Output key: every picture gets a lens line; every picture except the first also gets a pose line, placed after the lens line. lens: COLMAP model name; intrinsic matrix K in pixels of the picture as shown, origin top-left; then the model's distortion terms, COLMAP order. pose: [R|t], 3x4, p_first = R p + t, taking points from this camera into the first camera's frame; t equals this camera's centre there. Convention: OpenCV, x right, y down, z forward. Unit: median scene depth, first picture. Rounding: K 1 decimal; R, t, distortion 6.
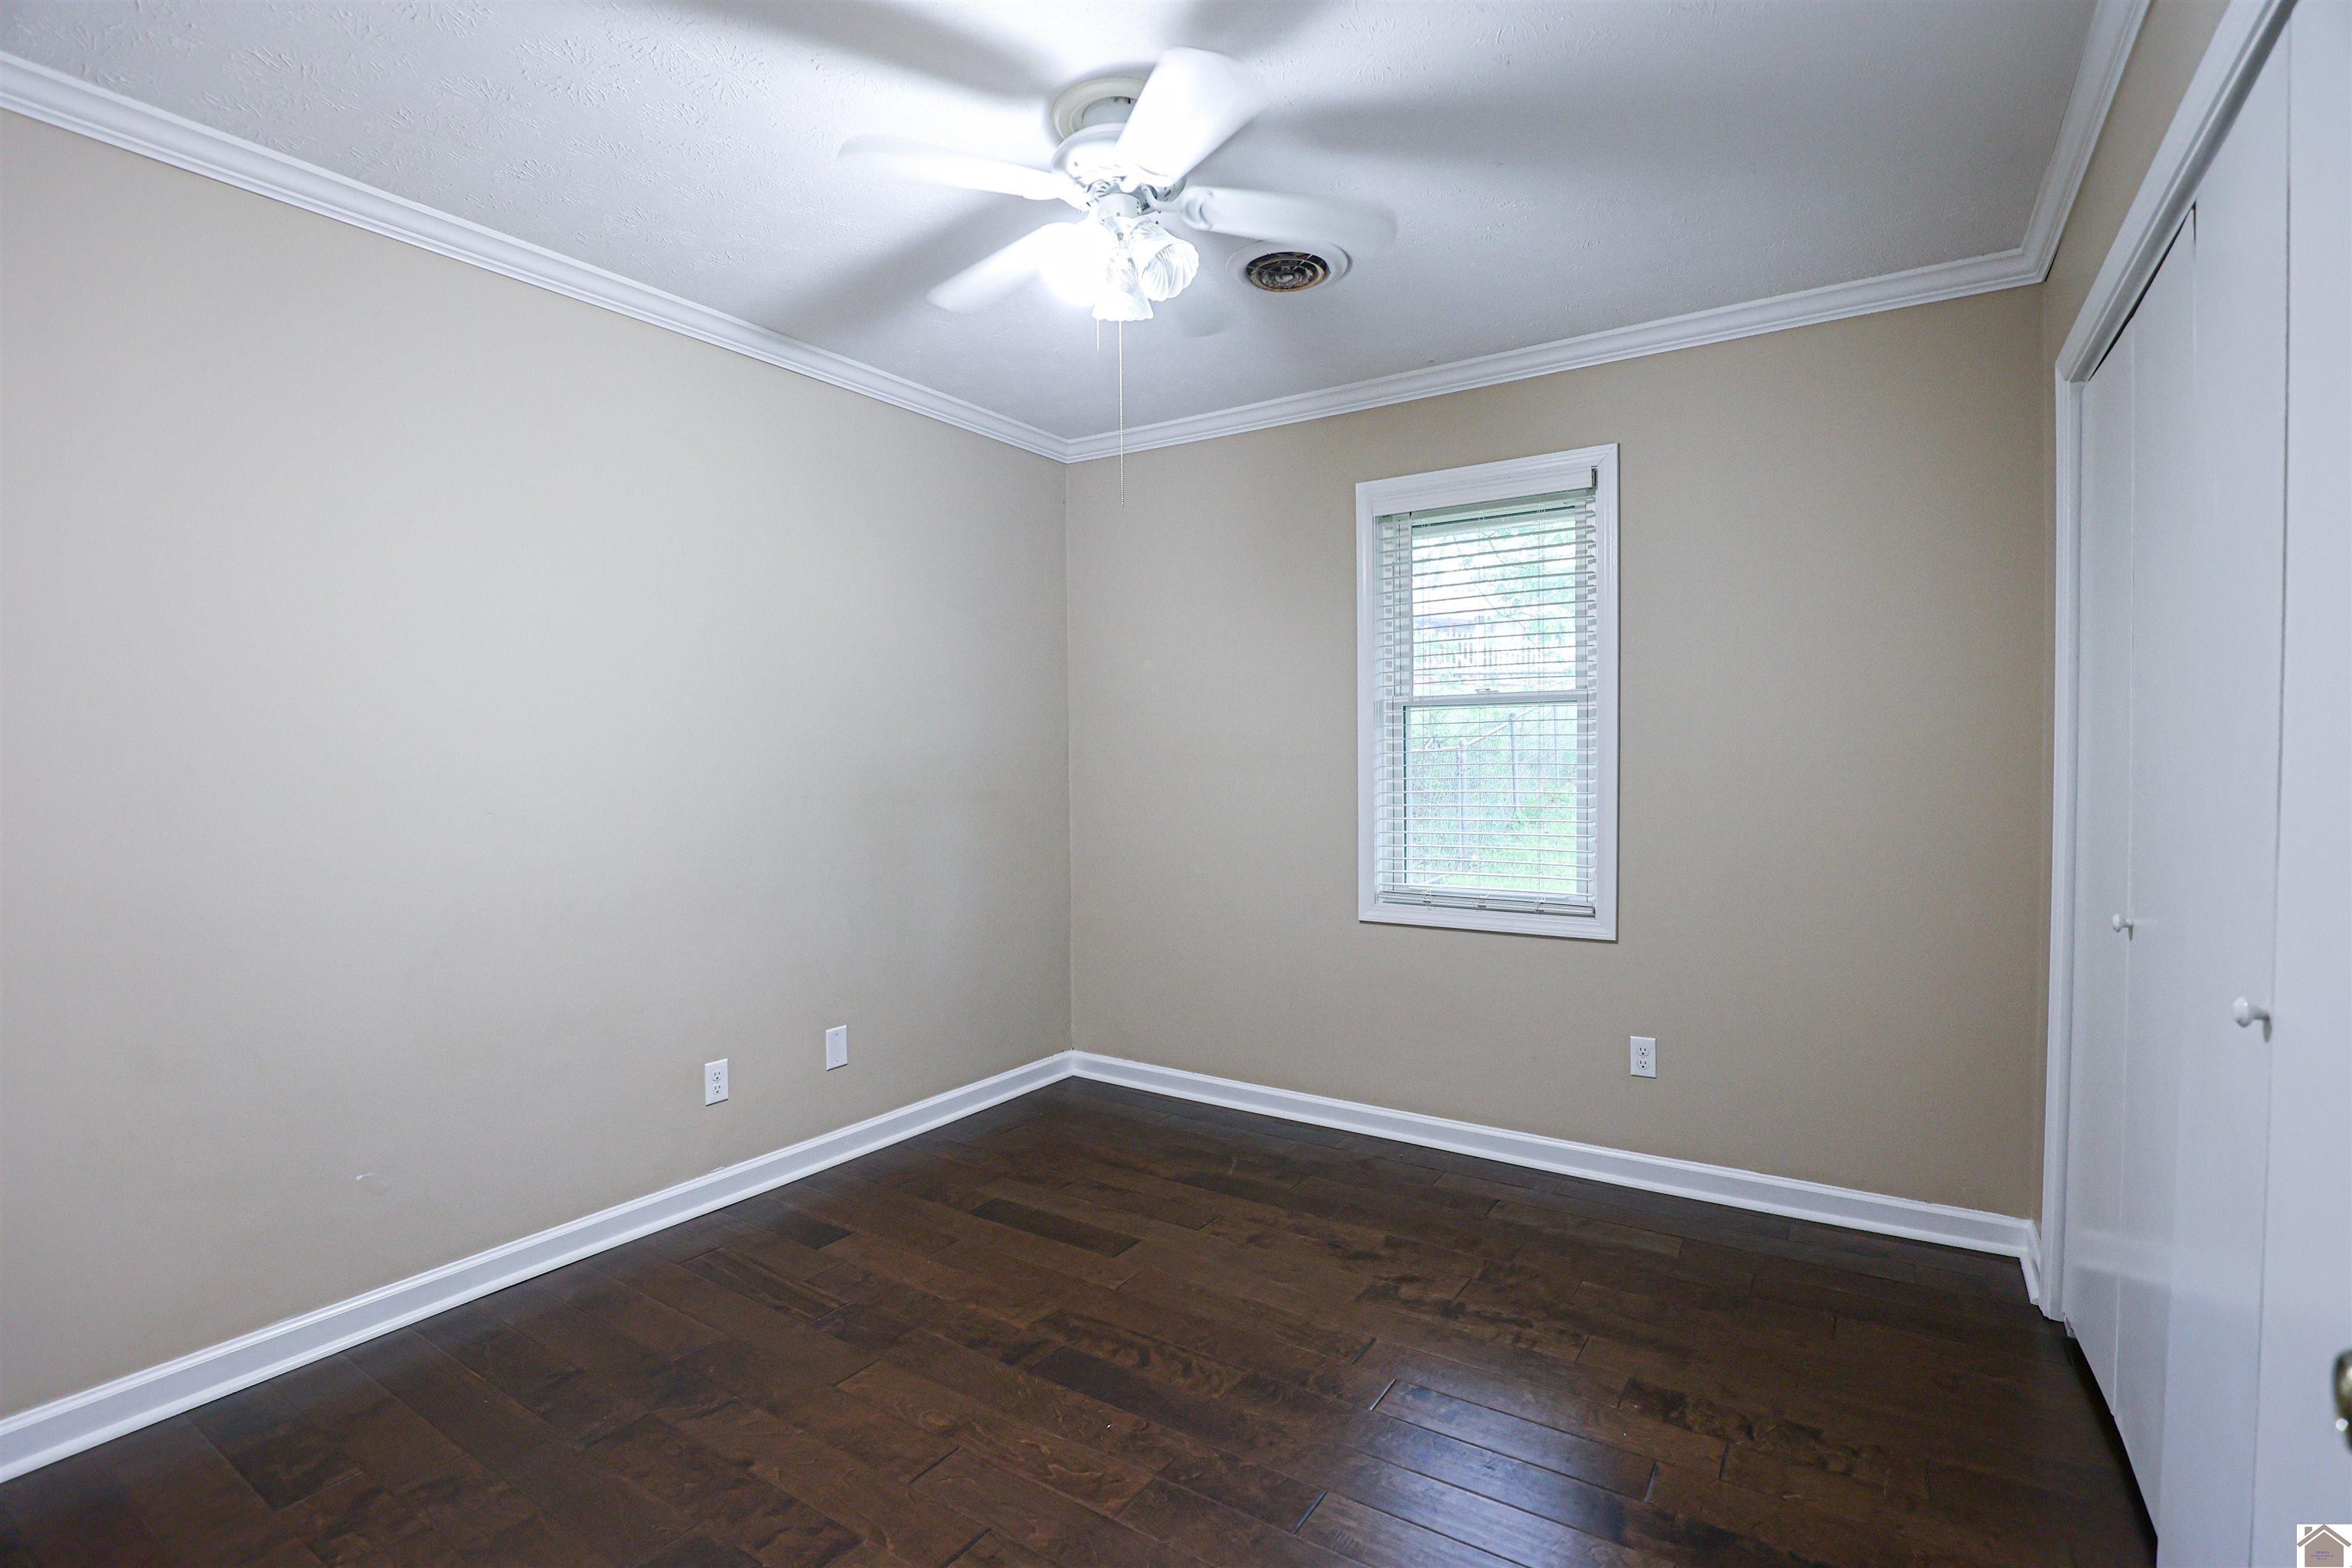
lens RADIAL K [[1083.4, 0, 1161.1], [0, 1083.4, 781.0], [0, 0, 1]] dist [-0.029095, 0.000444]
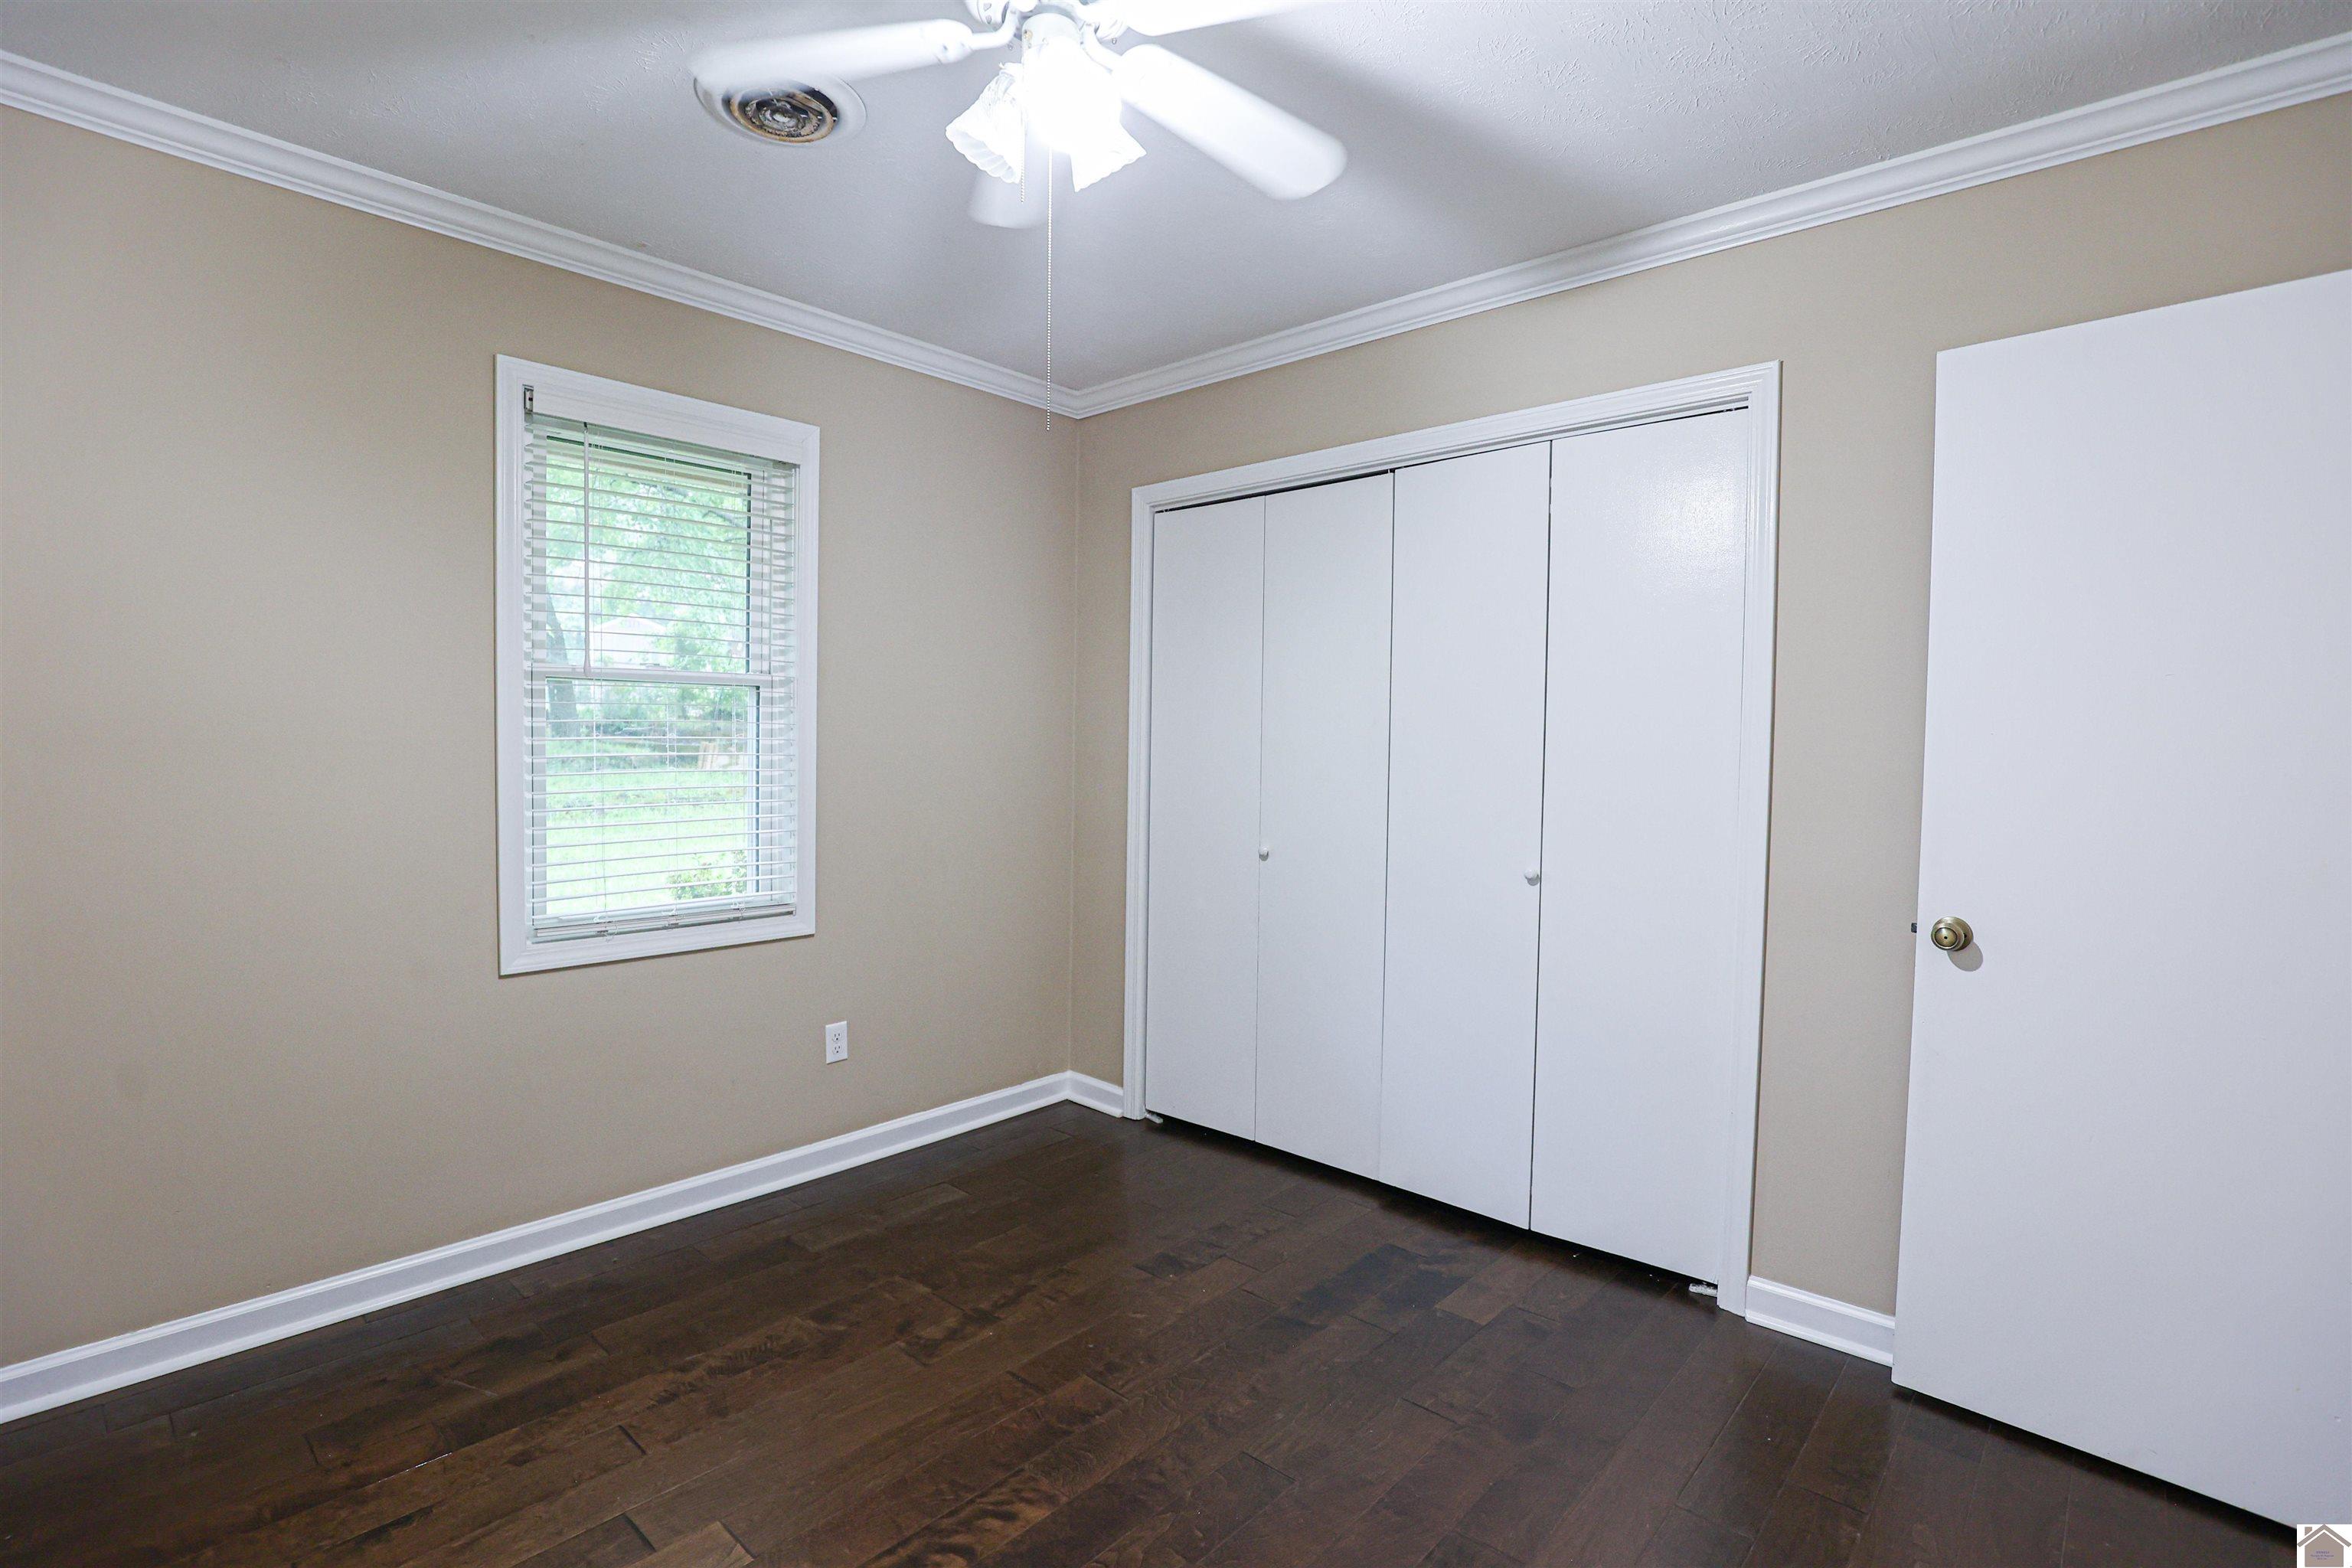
lens RADIAL K [[1075.5, 0, 1213.8], [0, 1075.5, 794.9], [0, 0, 1]] dist [-0.016507, 0.000688]
pose [[0.144108, -0.038647, 0.988807, -0.500491], [0.001688, 0.999245, 0.038809, -0.018109], [-0.989561, -0.003924, 0.144064, 0.498828]]
